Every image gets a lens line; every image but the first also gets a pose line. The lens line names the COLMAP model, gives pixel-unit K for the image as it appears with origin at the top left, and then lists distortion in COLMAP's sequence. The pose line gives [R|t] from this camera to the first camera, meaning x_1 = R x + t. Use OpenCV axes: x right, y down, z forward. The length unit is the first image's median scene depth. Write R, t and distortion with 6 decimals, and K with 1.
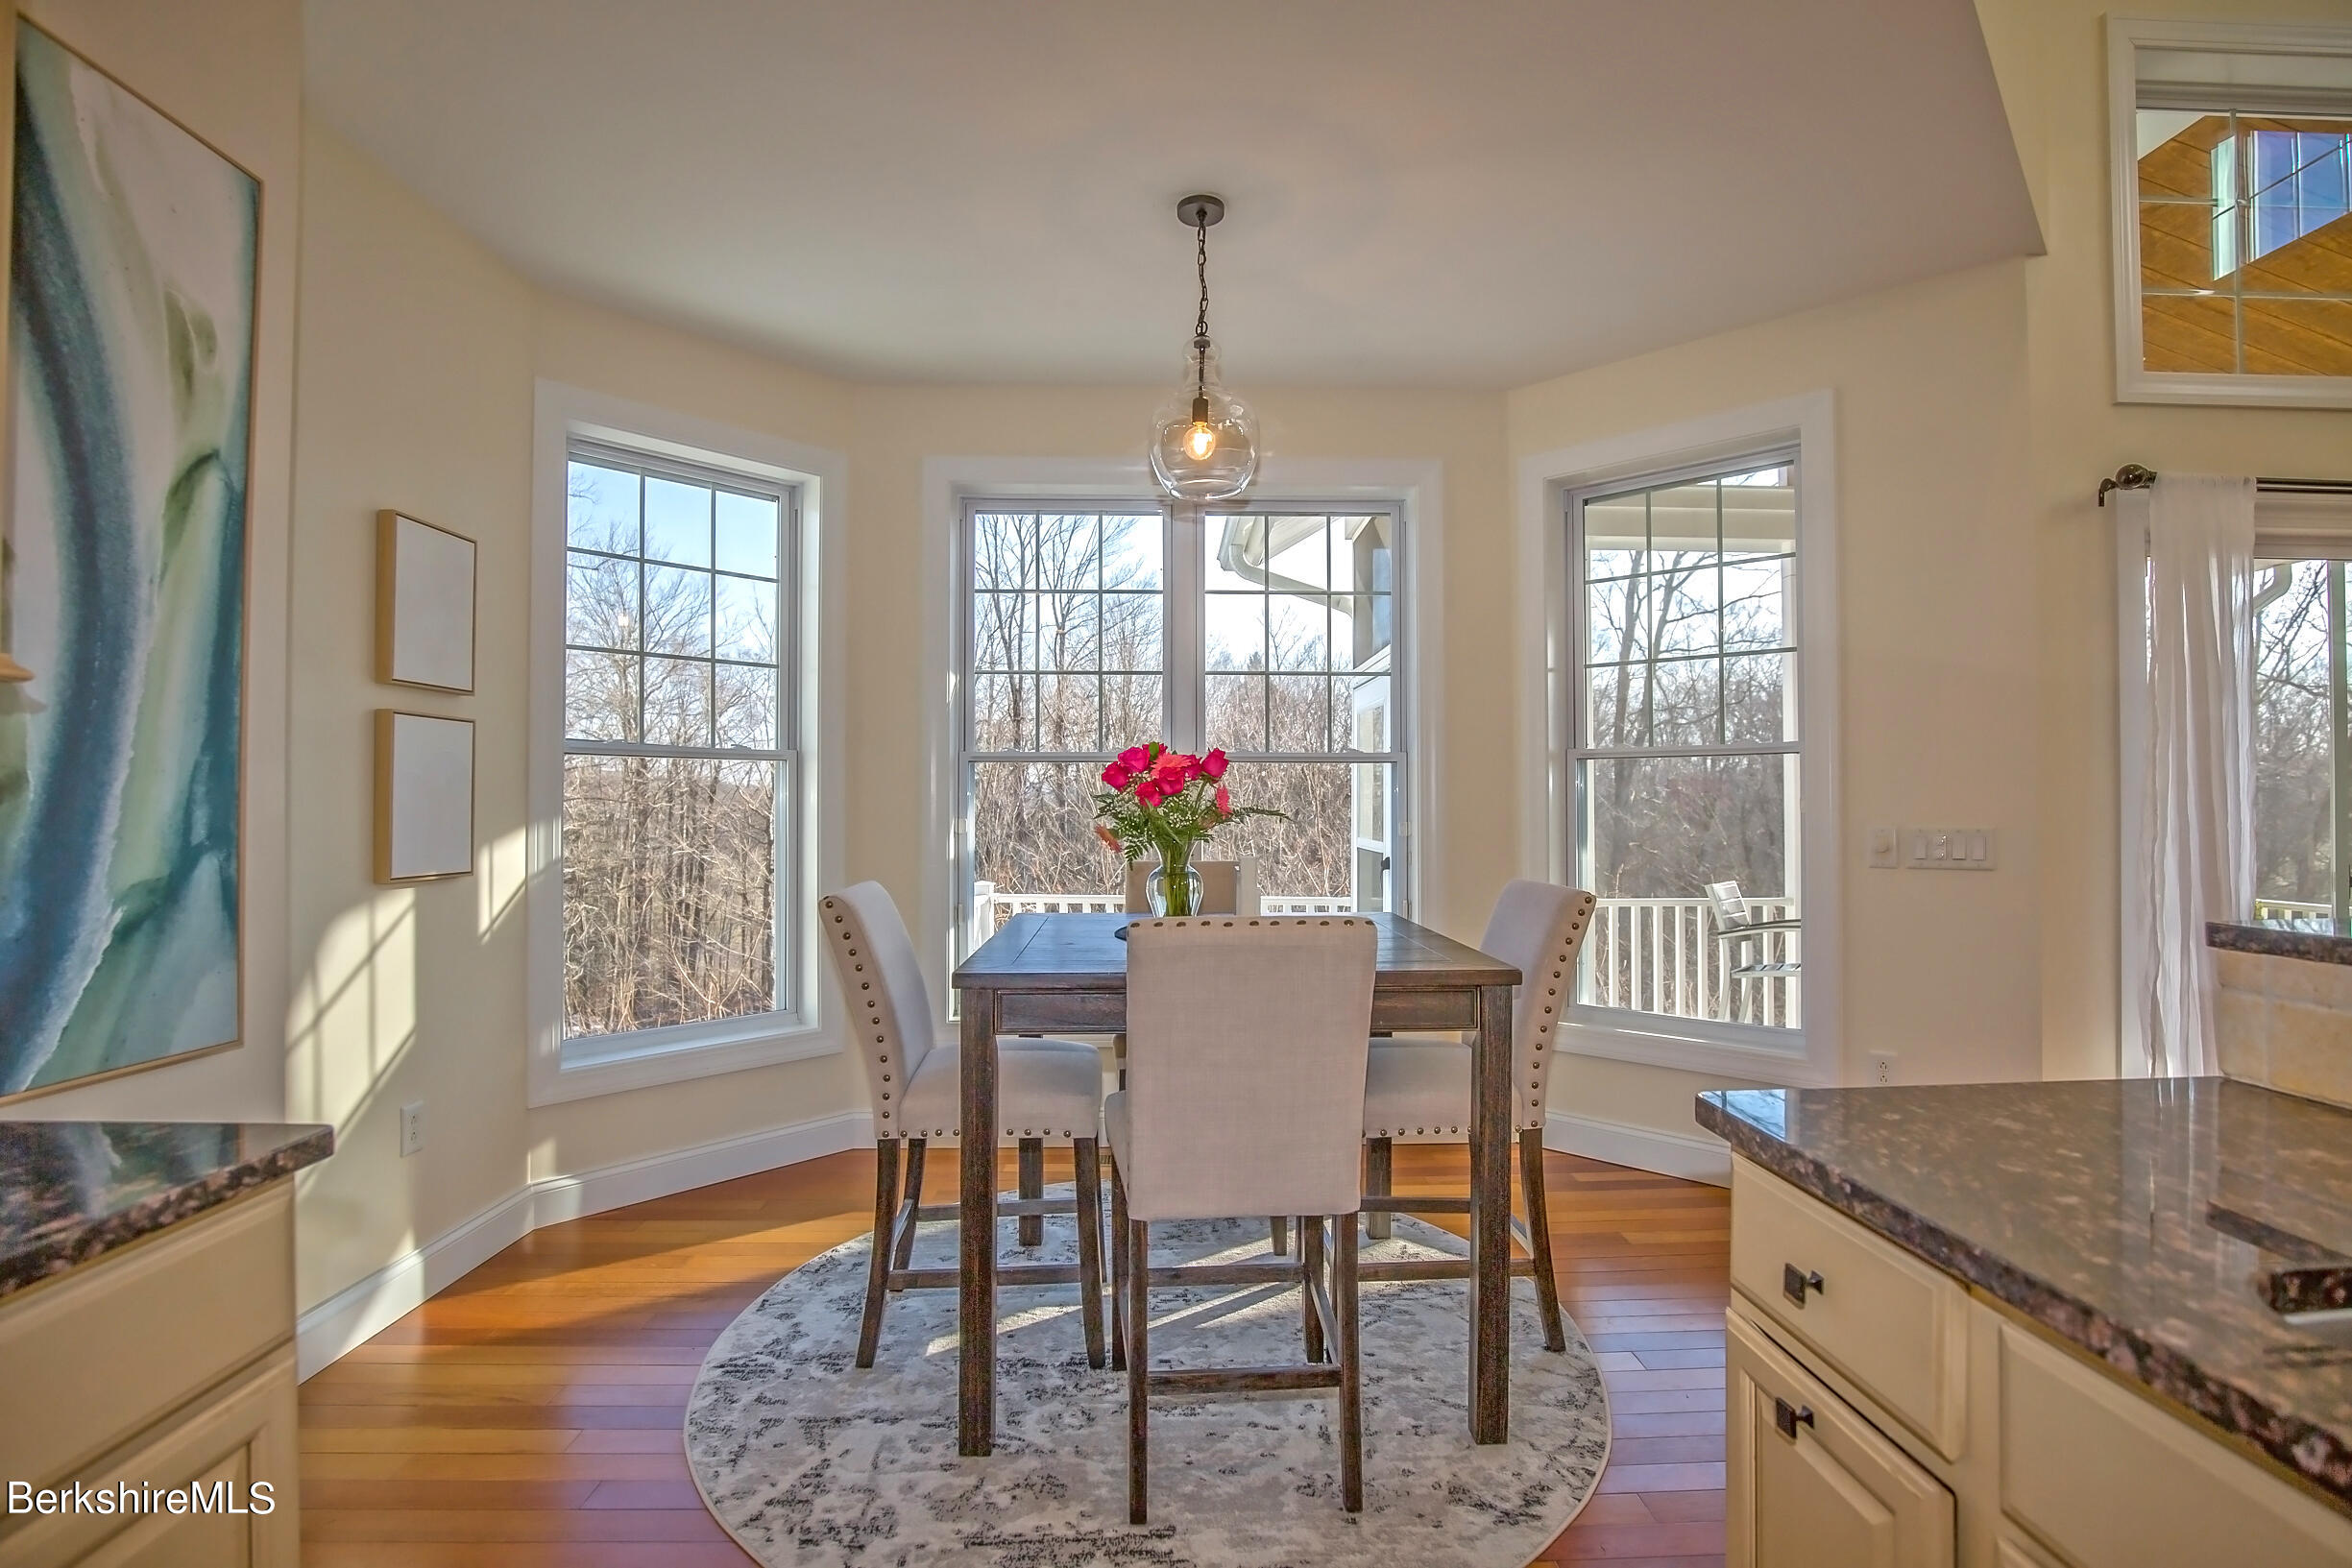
lens RADIAL K [[1107.1, 0, 1184.8], [0, 1107.1, 796.0], [0, 0, 1]] dist [-0.045157, 0.008880]
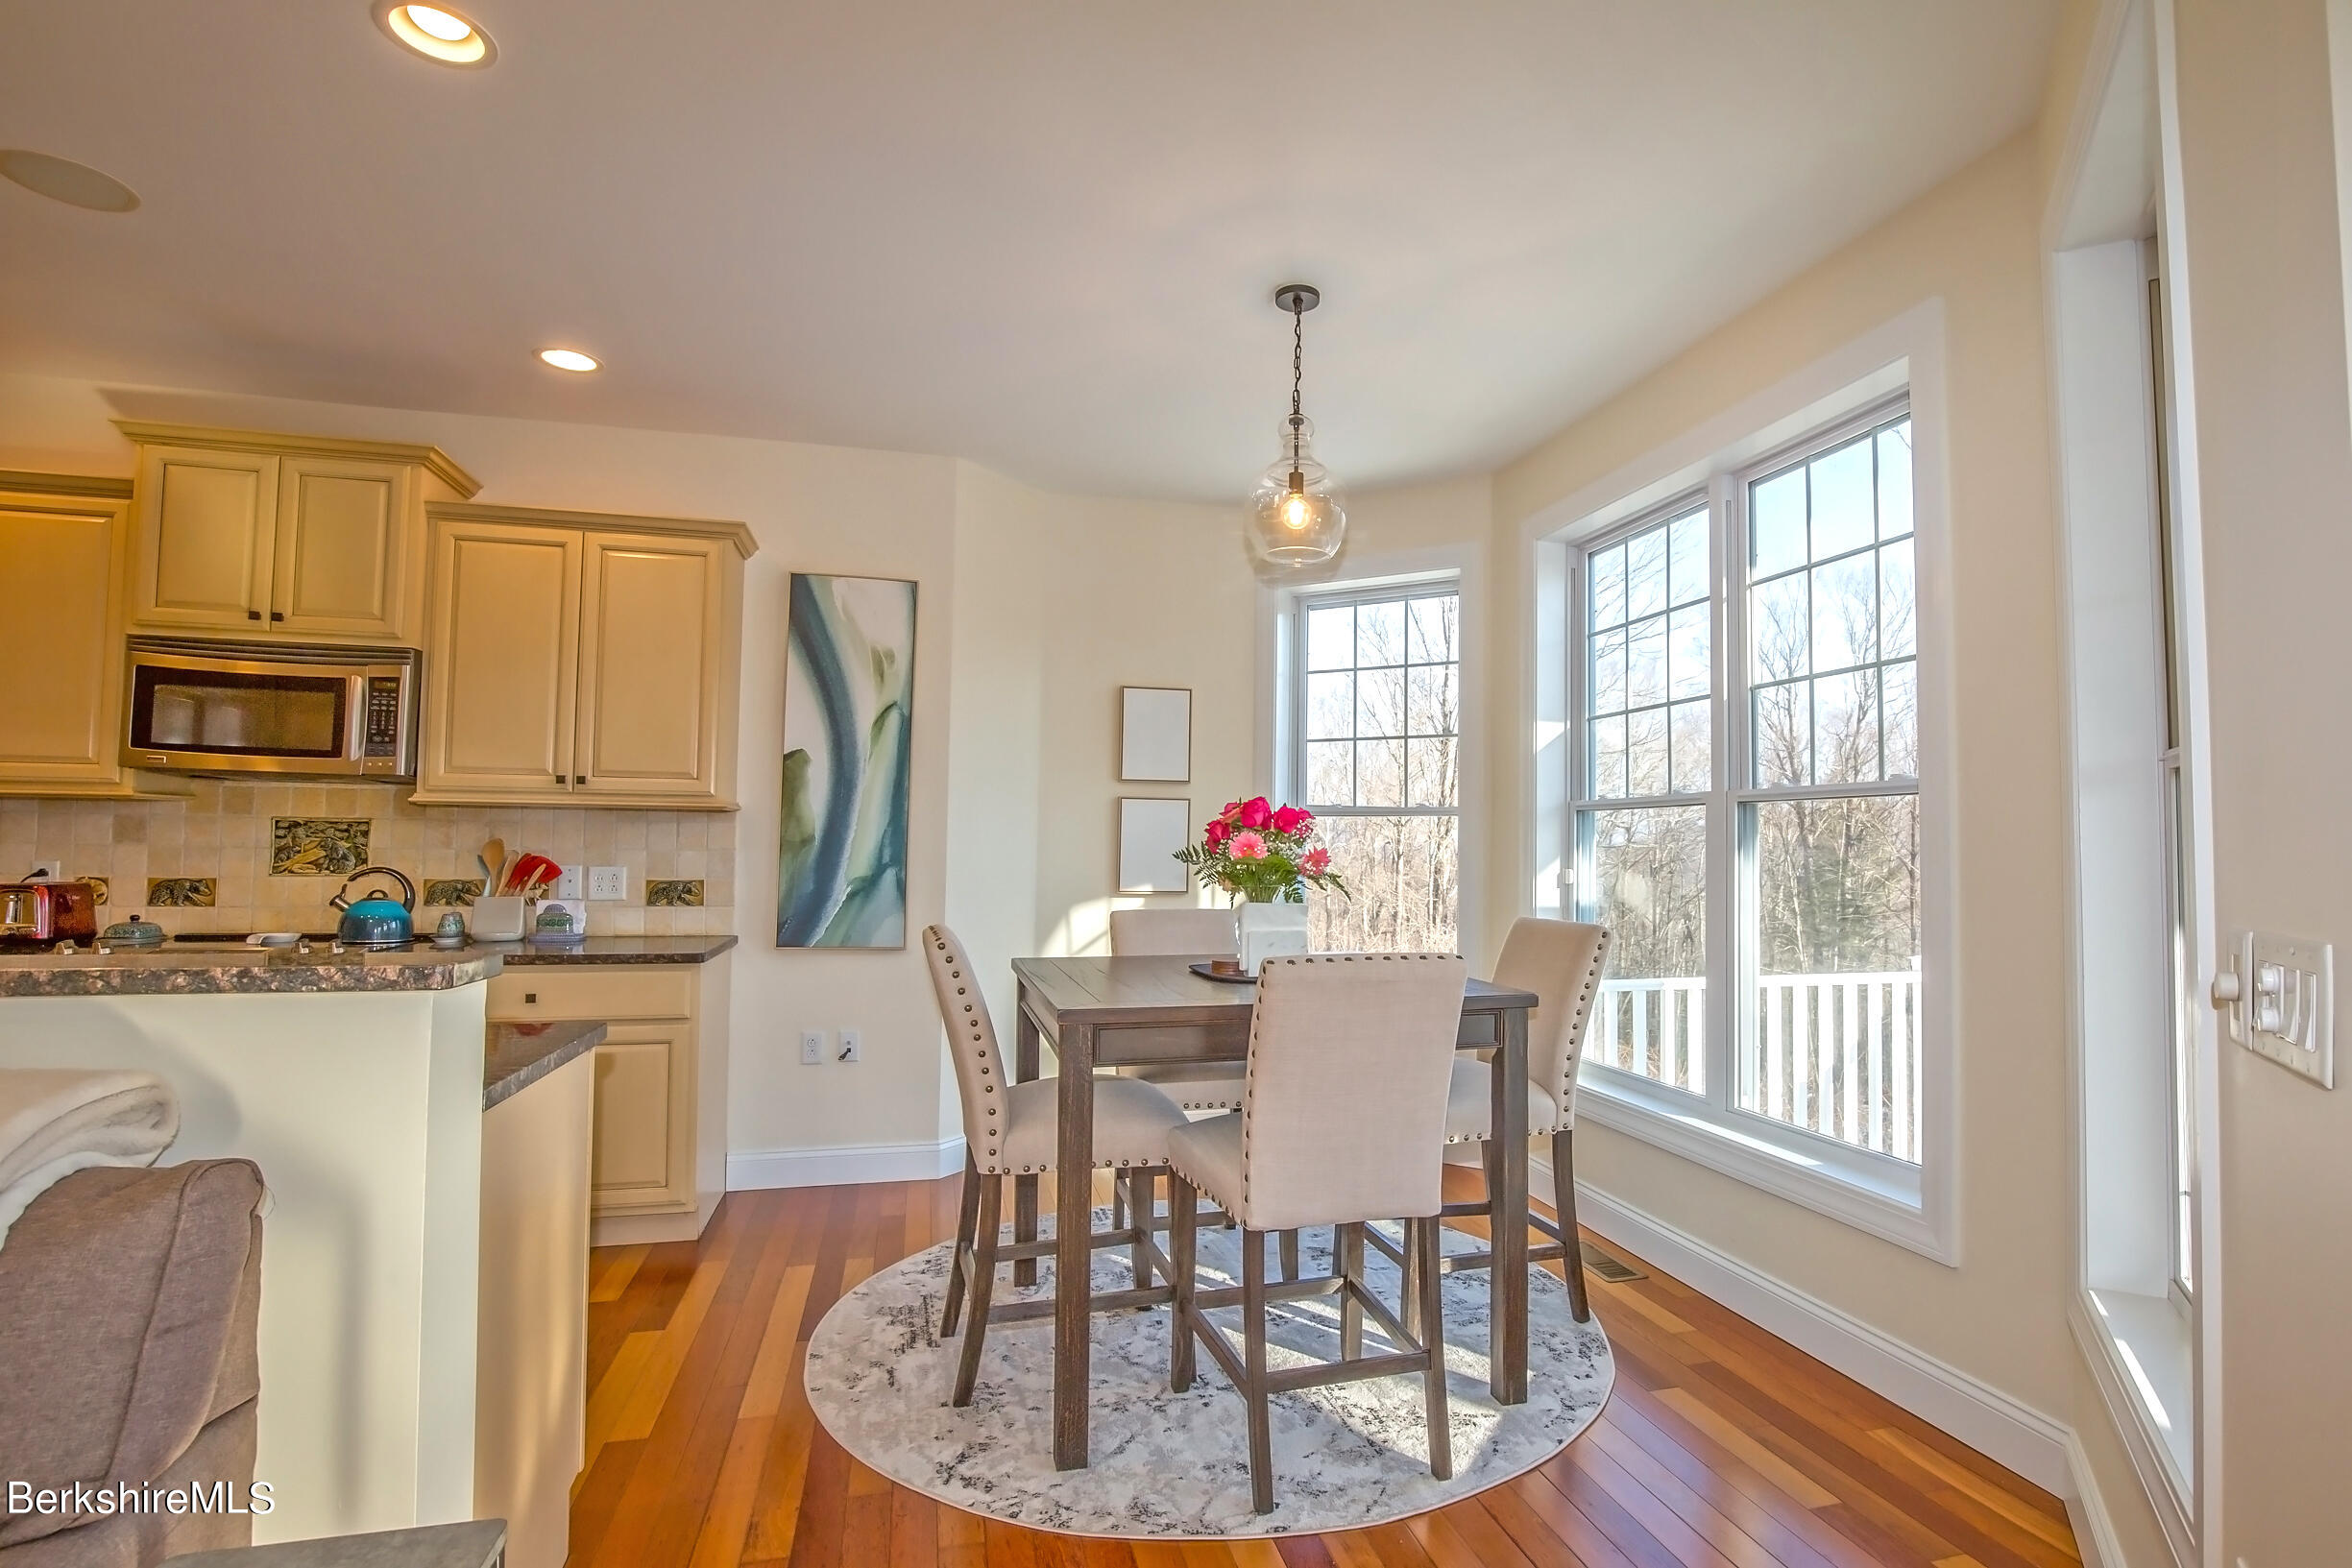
lens RADIAL K [[1107.1, 0, 1184.8], [0, 1107.1, 796.0], [0, 0, 1]] dist [-0.045157, 0.008880]
pose [[0.228424, -0.031263, -0.973060, 1.696853], [-0.006173, 0.999418, -0.033559, -0.029011], [0.973542, 0.013672, 0.228098, 1.079092]]
